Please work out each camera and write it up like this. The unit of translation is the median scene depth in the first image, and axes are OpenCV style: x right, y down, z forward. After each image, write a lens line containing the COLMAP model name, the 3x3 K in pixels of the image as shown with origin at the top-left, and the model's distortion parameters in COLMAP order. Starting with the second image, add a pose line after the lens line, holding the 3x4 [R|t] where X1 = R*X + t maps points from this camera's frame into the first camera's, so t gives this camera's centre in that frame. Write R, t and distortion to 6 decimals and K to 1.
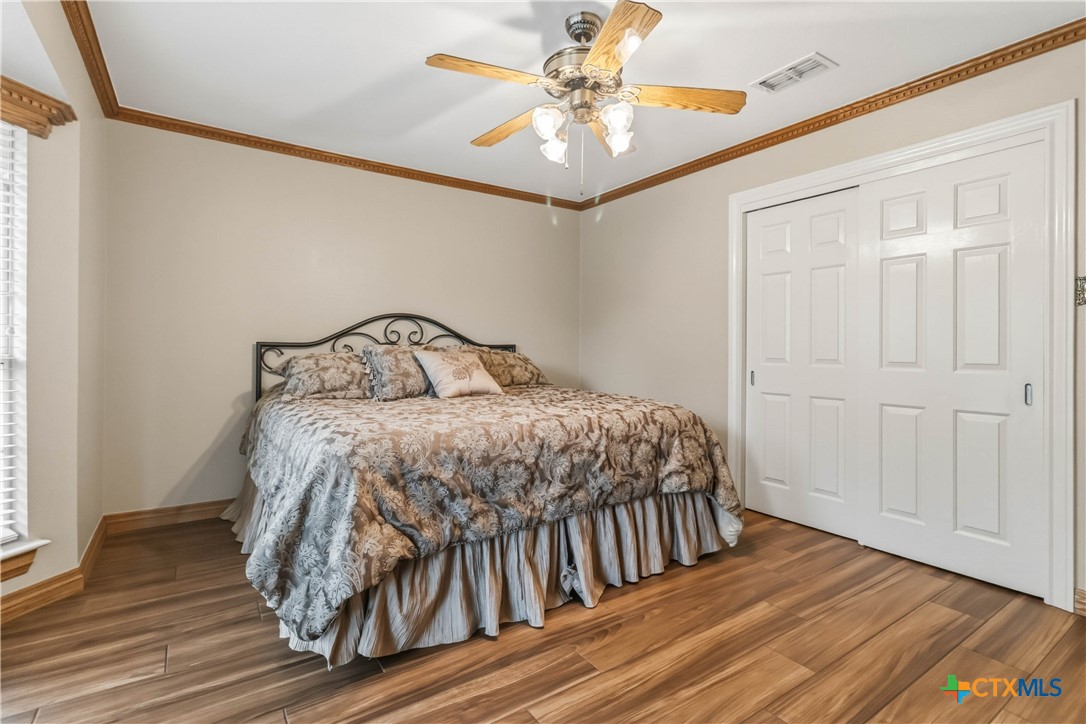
lens RADIAL K [[513.1, 0, 553.2], [0, 513.1, 355.7], [0, 0, 1]] dist [-0.000213, 0.000647]
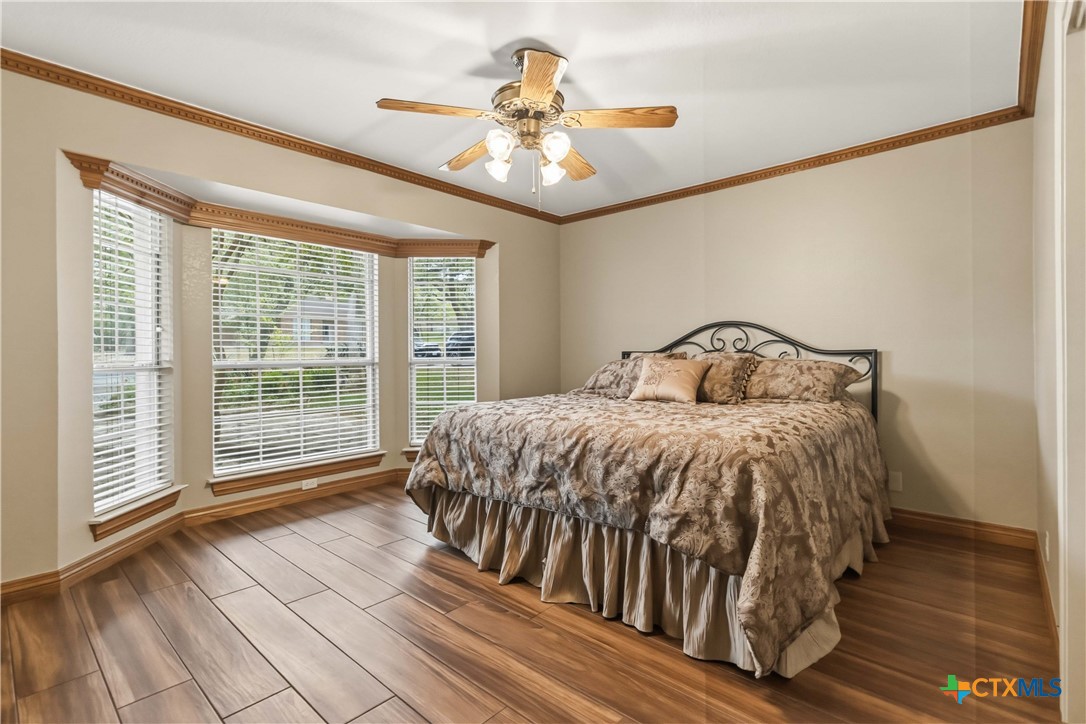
lens RADIAL K [[513.1, 0, 554.4], [0, 513.1, 359.0], [0, 0, 1]] dist [-0.000213, 0.000647]
pose [[0.237340, 0.000118, -0.971427, 1.095538], [-0.008151, 0.999965, -0.001870, -0.004592], [0.971392, 0.008362, 0.237333, 0.763936]]
